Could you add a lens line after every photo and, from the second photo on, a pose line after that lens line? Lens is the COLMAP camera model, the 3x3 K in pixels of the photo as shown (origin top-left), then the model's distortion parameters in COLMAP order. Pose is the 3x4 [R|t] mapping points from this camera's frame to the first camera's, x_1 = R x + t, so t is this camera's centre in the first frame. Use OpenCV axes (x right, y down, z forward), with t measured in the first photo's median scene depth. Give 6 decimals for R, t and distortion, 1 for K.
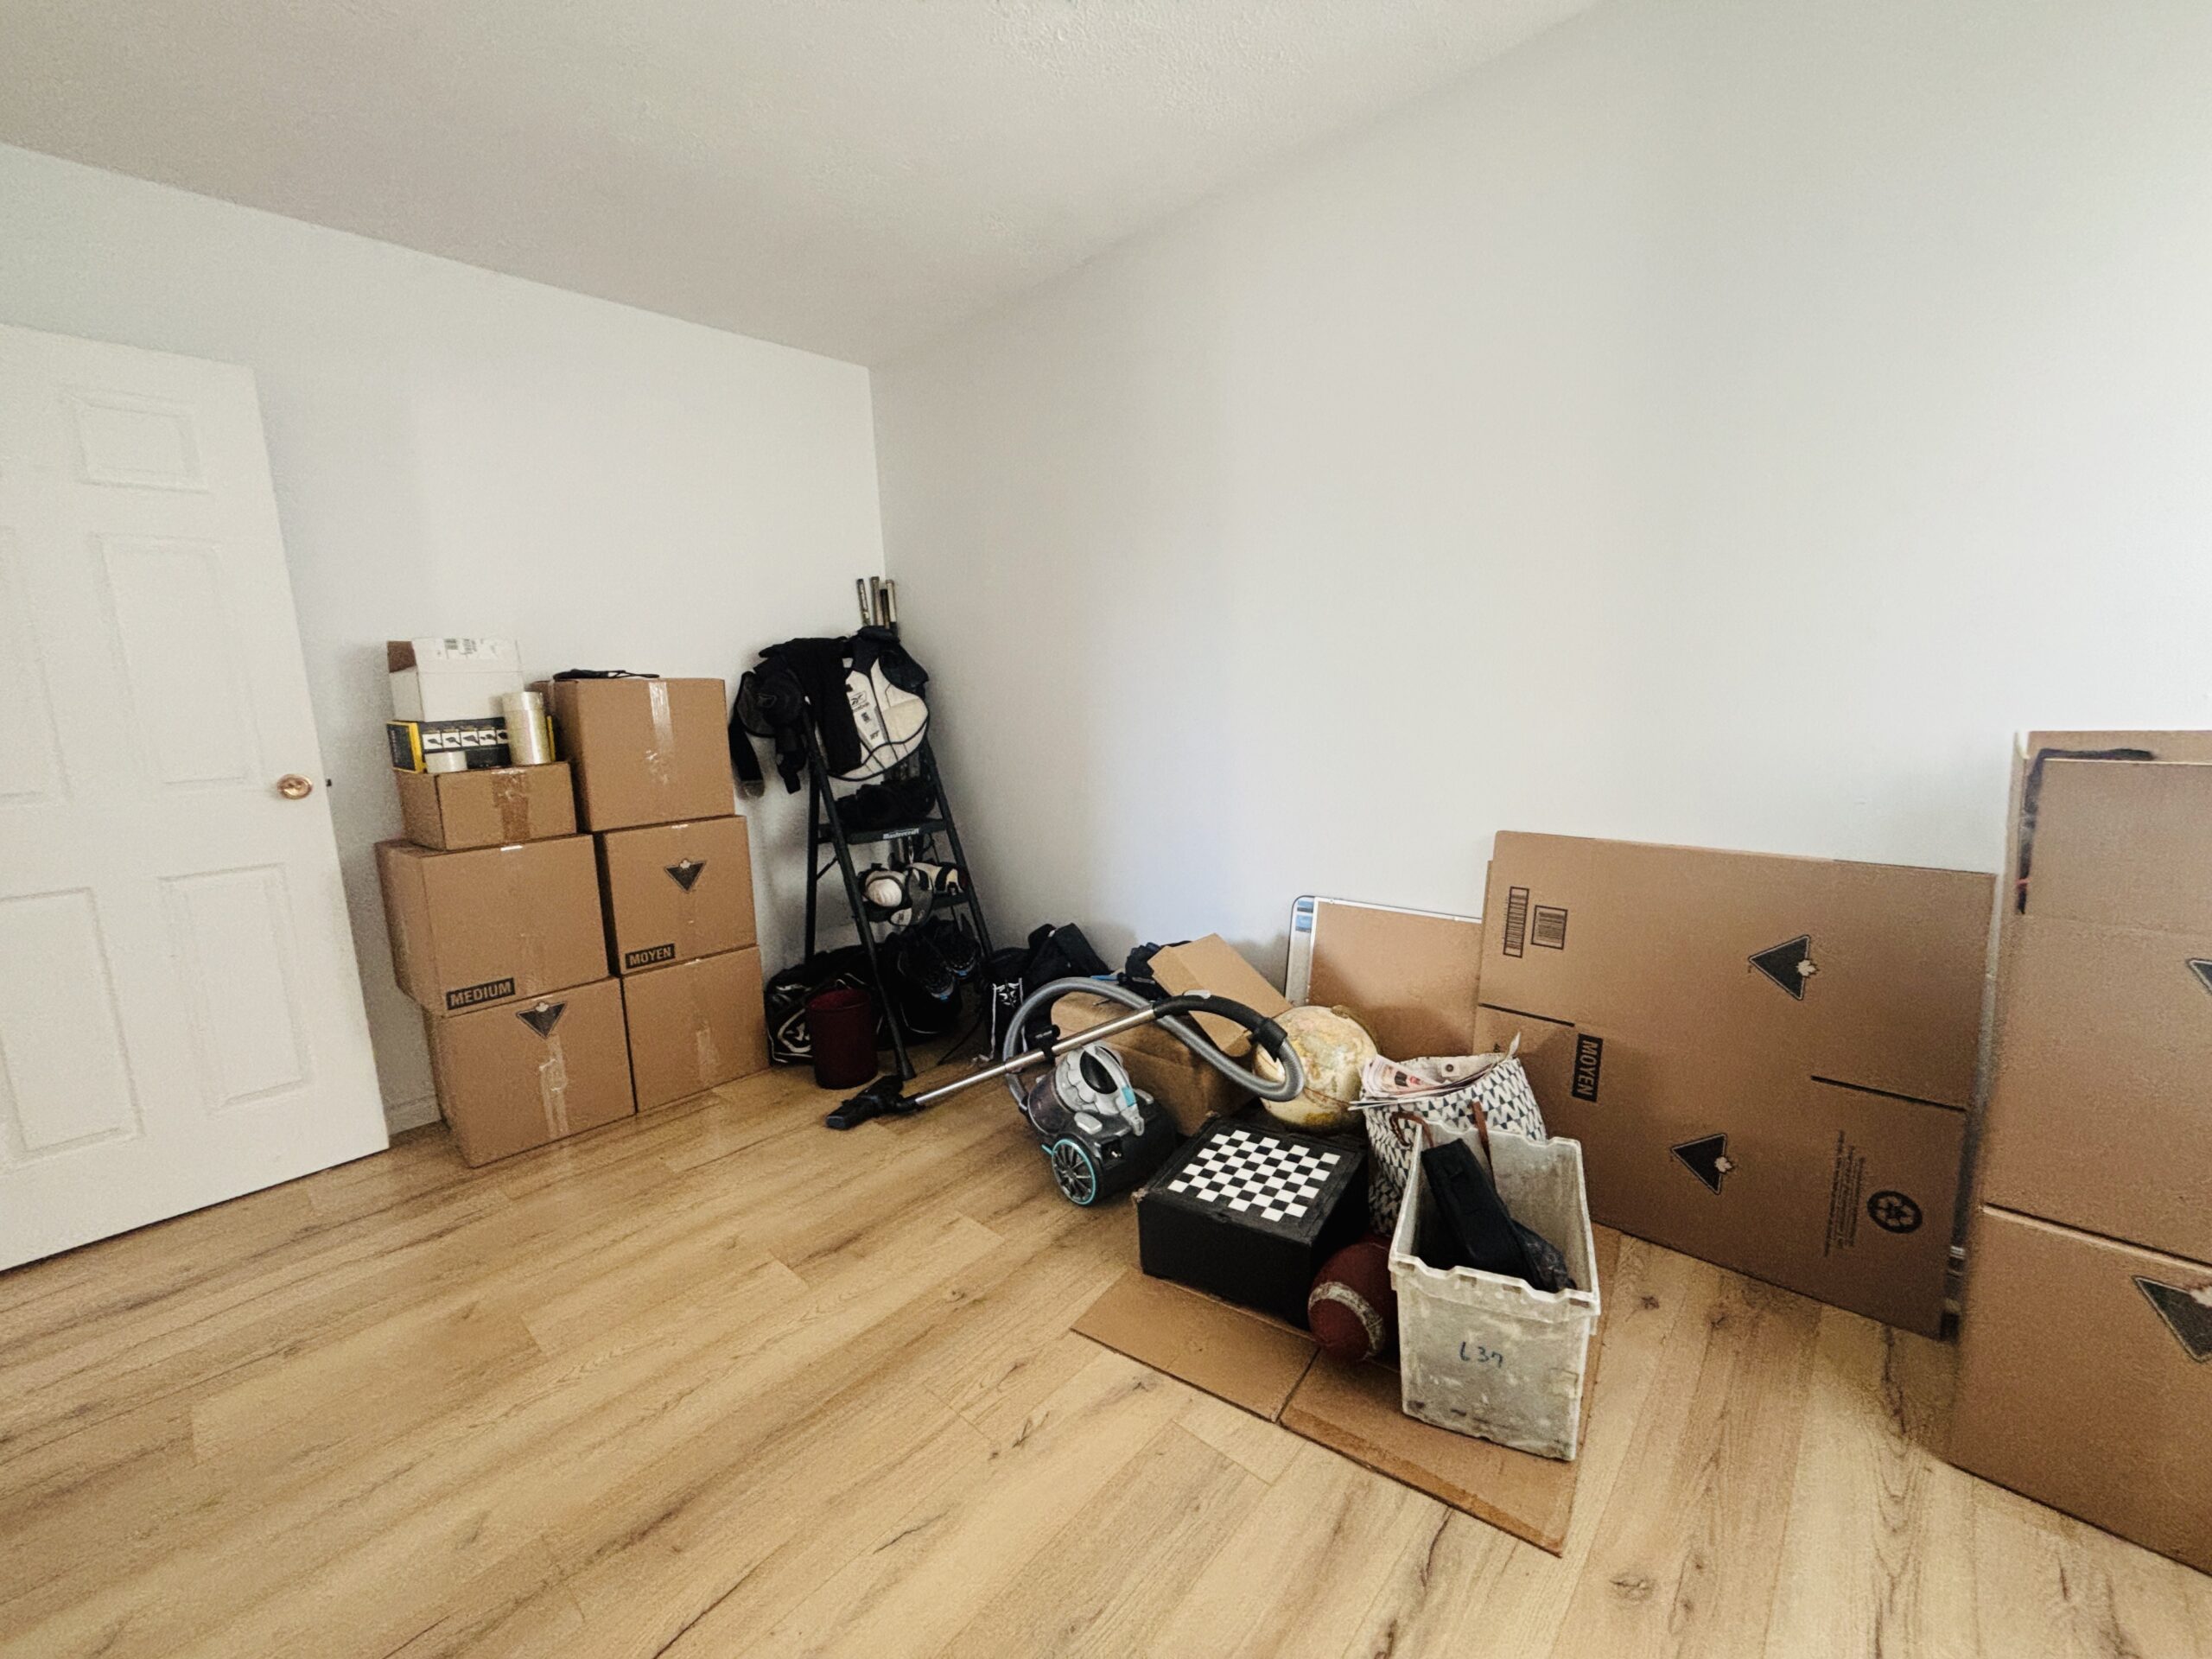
lens RADIAL K [[872.1, 0, 1109.8], [0, 872.1, 871.0], [0, 0, 1]] dist [-0.000365, -0.000063]
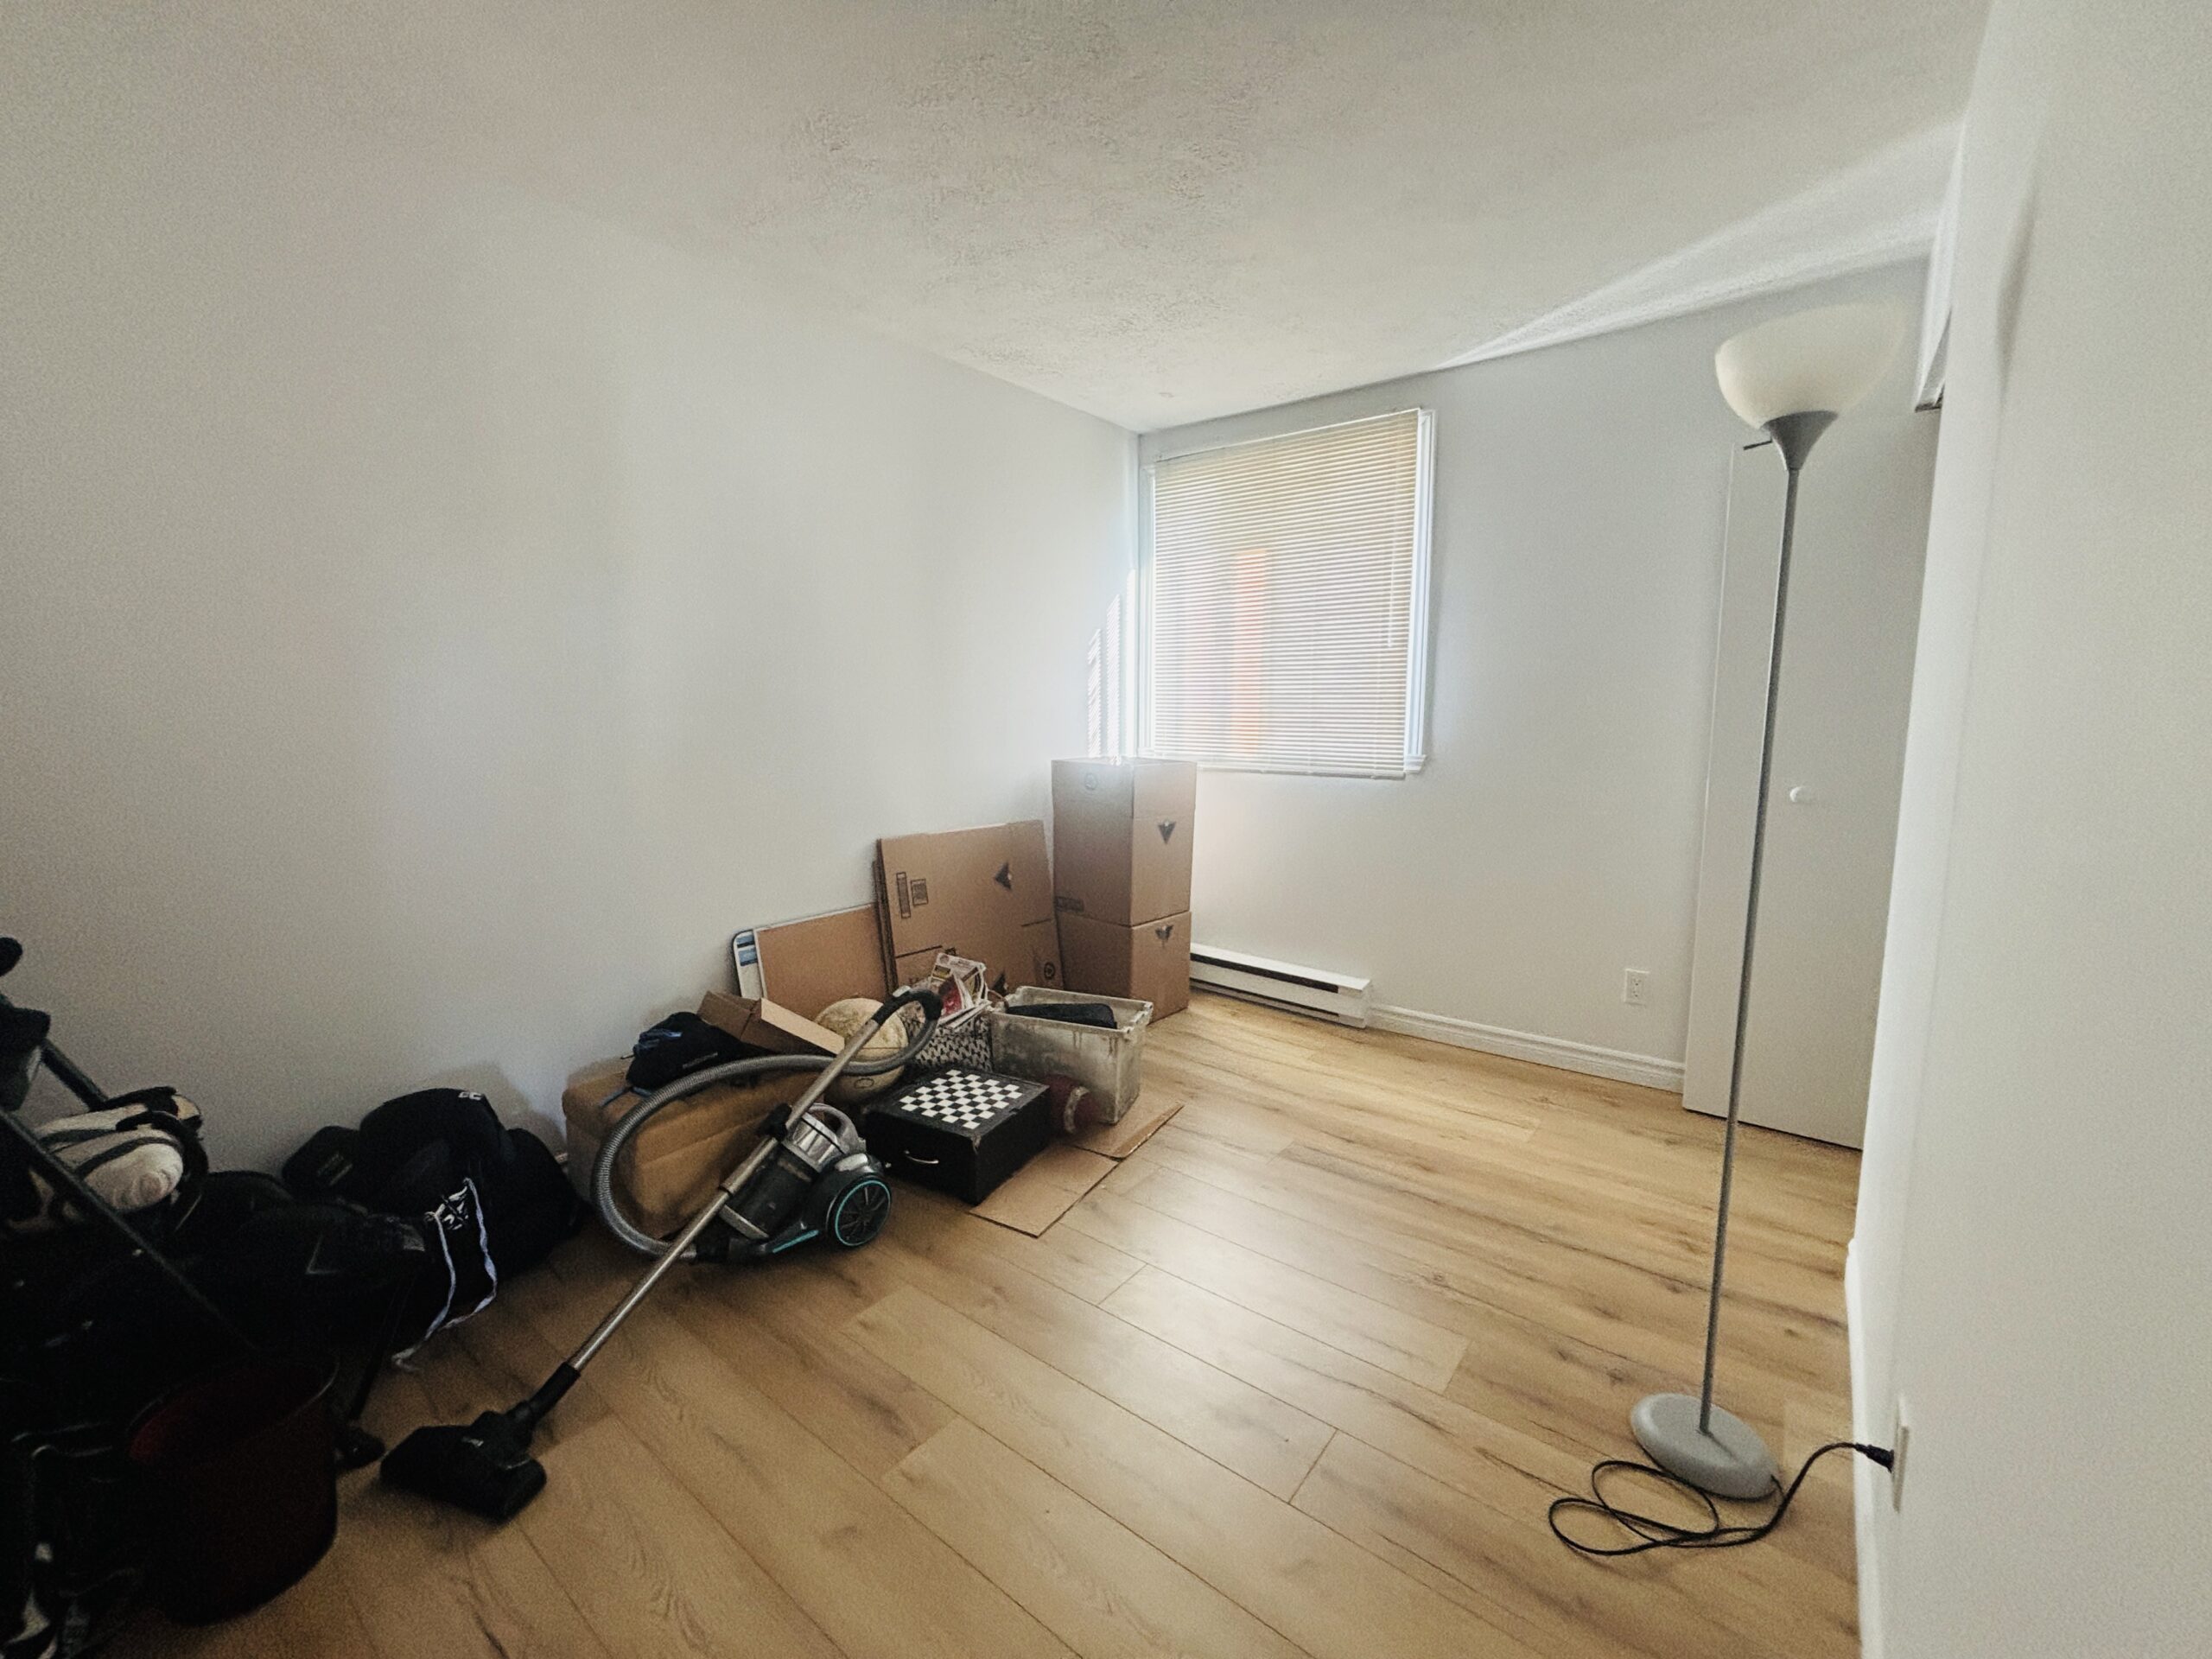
lens RADIAL K [[894.6, 0, 1100.7], [0, 894.6, 827.0], [0, 0, 1]] dist [-0.000782, -0.000077]
pose [[-0.073125, -0.081045, 0.994024, -1.163271], [0.211765, 0.972704, 0.094885, -0.140617], [-0.974581, 0.217438, -0.053966, 0.768250]]
